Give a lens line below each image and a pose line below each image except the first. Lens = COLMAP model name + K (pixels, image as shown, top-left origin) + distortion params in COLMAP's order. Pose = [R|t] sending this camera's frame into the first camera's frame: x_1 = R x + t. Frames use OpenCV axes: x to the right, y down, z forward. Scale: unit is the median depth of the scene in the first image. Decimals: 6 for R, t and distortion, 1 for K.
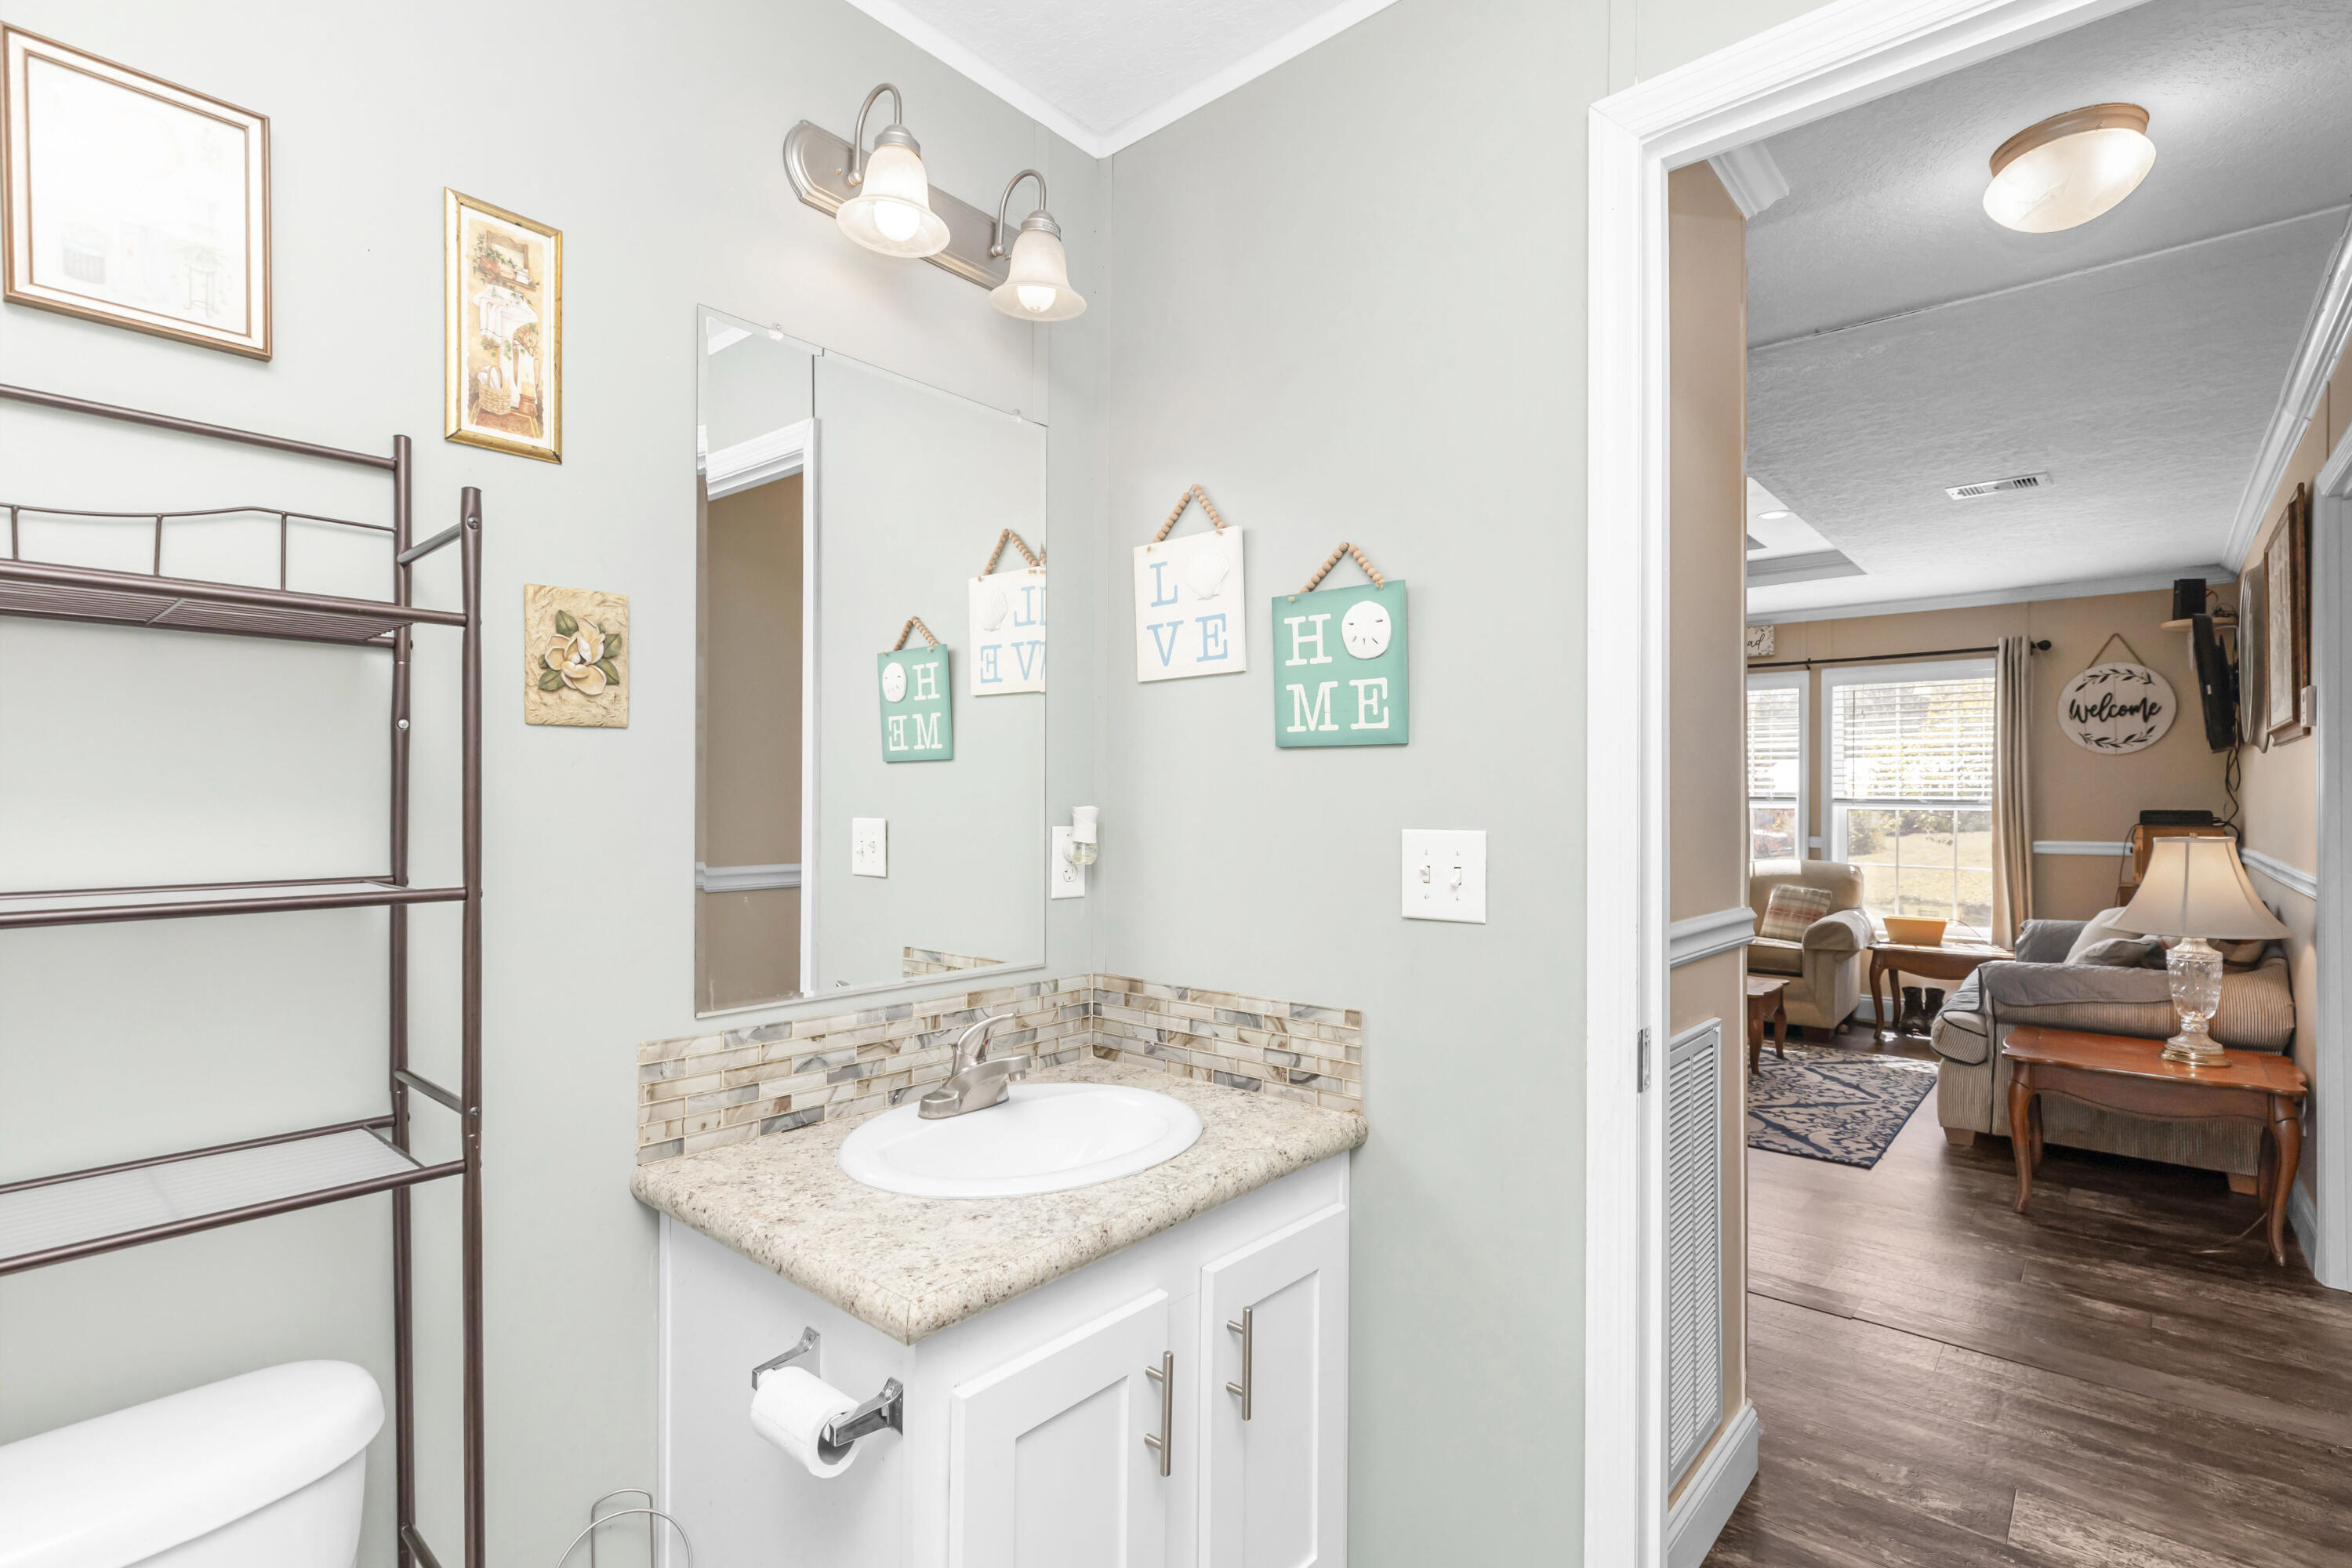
lens RADIAL K [[1104.9, 0, 1165.9], [0, 1104.9, 821.6], [0, 0, 1]] dist [0.002415, 0.000236]
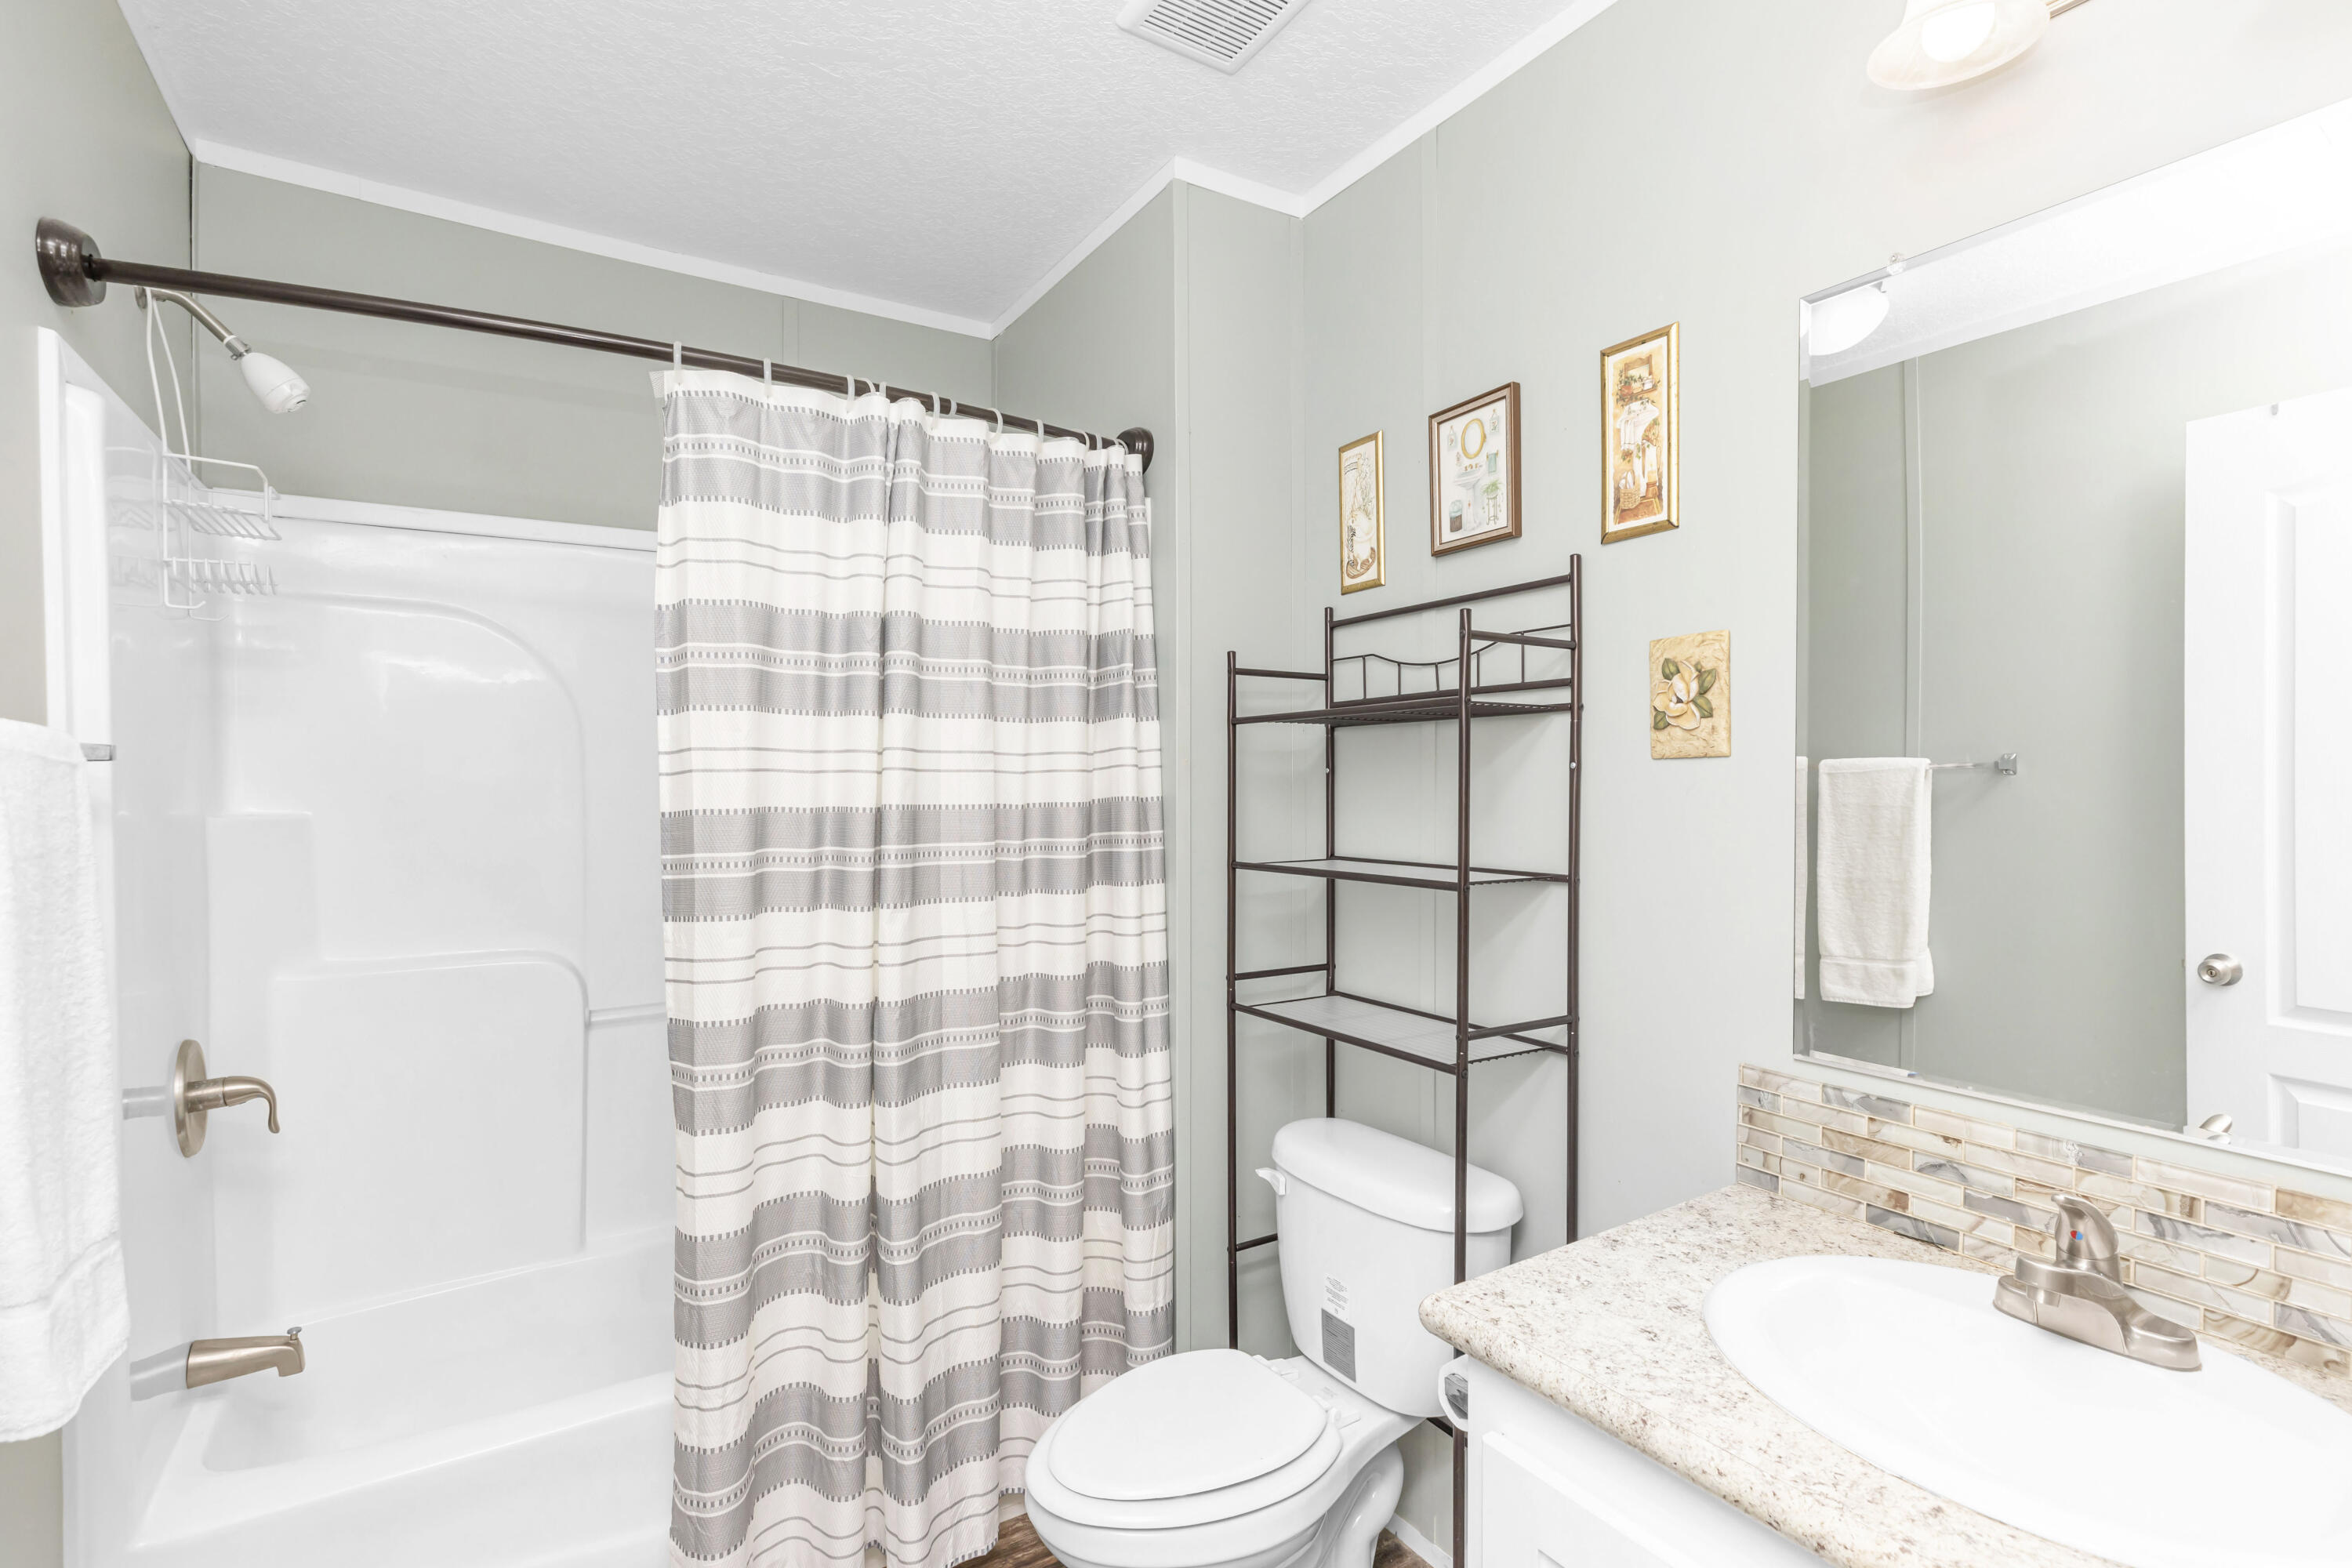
lens RADIAL K [[1104.9, 0, 1165.9], [0, 1104.9, 821.6], [0, 0, 1]] dist [0.002415, 0.000236]
pose [[-0.295282, 0.029201, -0.954964, 0.691126], [-0.019301, 0.999147, 0.036519, -0.053283], [0.955215, 0.029215, -0.294466, 0.833467]]
